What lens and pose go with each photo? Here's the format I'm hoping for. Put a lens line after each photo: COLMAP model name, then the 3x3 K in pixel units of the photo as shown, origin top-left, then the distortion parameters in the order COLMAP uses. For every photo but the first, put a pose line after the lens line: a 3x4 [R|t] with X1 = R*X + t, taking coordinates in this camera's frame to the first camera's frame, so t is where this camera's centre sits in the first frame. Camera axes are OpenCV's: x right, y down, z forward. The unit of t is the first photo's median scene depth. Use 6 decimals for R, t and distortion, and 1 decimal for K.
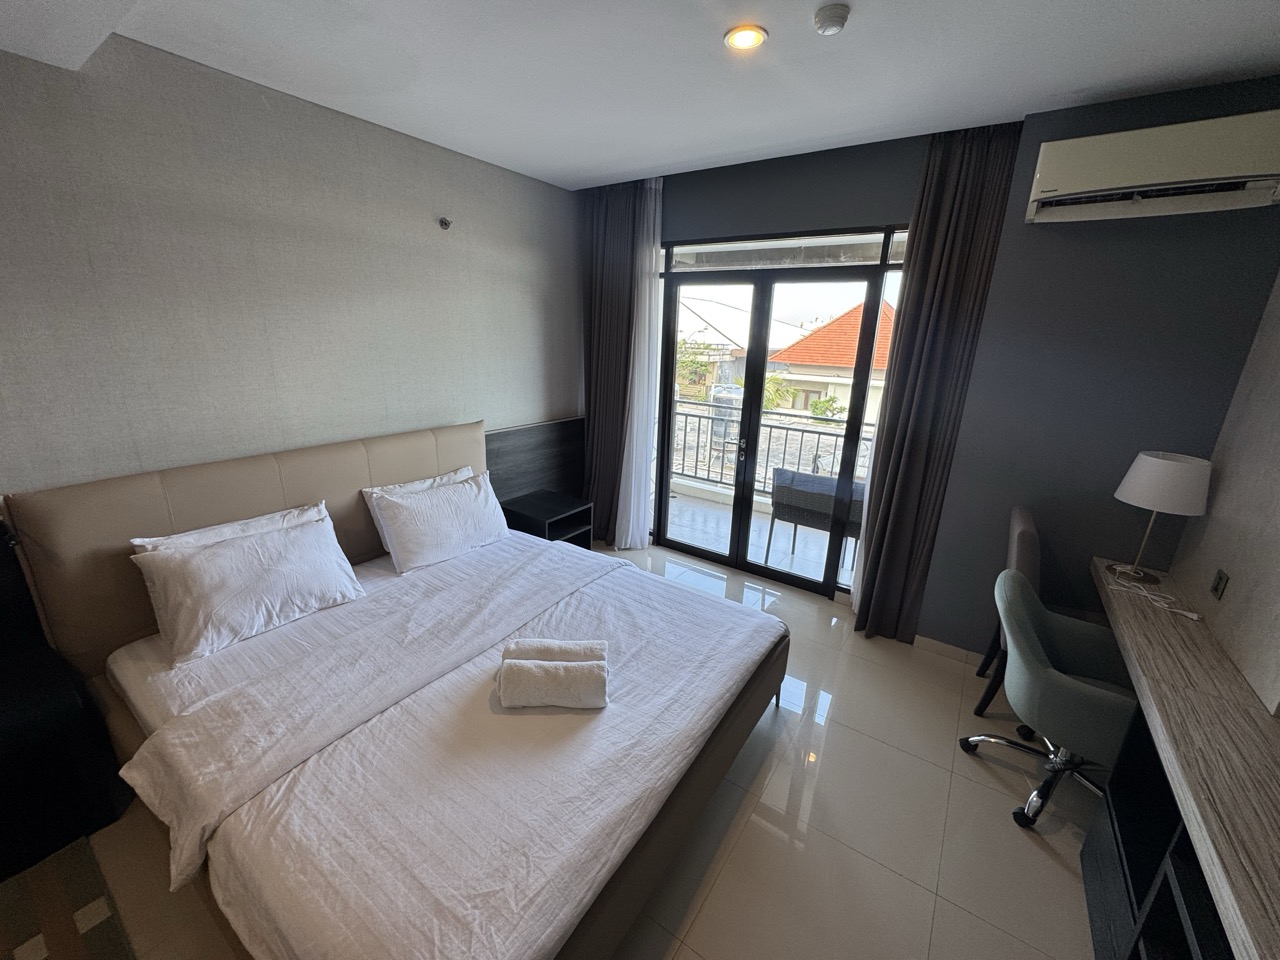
lens RADIAL K [[509.4, 0, 639.9], [0, 509.4, 482.6], [0, 0, 1]] dist [0.000217, 0.000009]
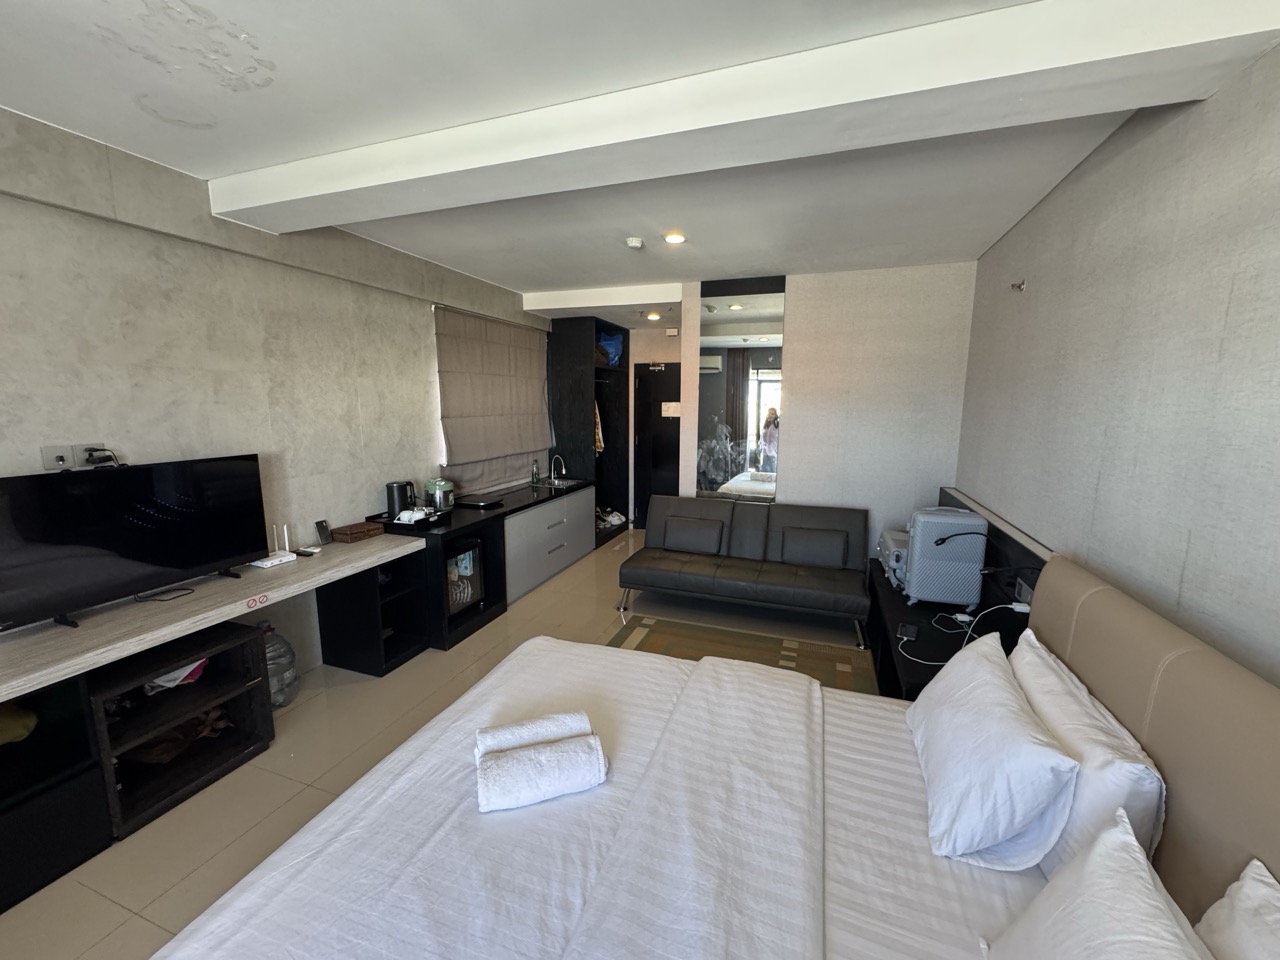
lens RADIAL K [[509.4, 0, 639.0], [0, 509.4, 478.3], [0, 0, 1]] dist [0.000217, 0.000009]
pose [[-0.963541, -0.003647, -0.267537, -0.084993], [-0.116890, 0.905178, 0.408643, -0.401286], [0.240678, 0.425017, -0.872602, 1.449425]]
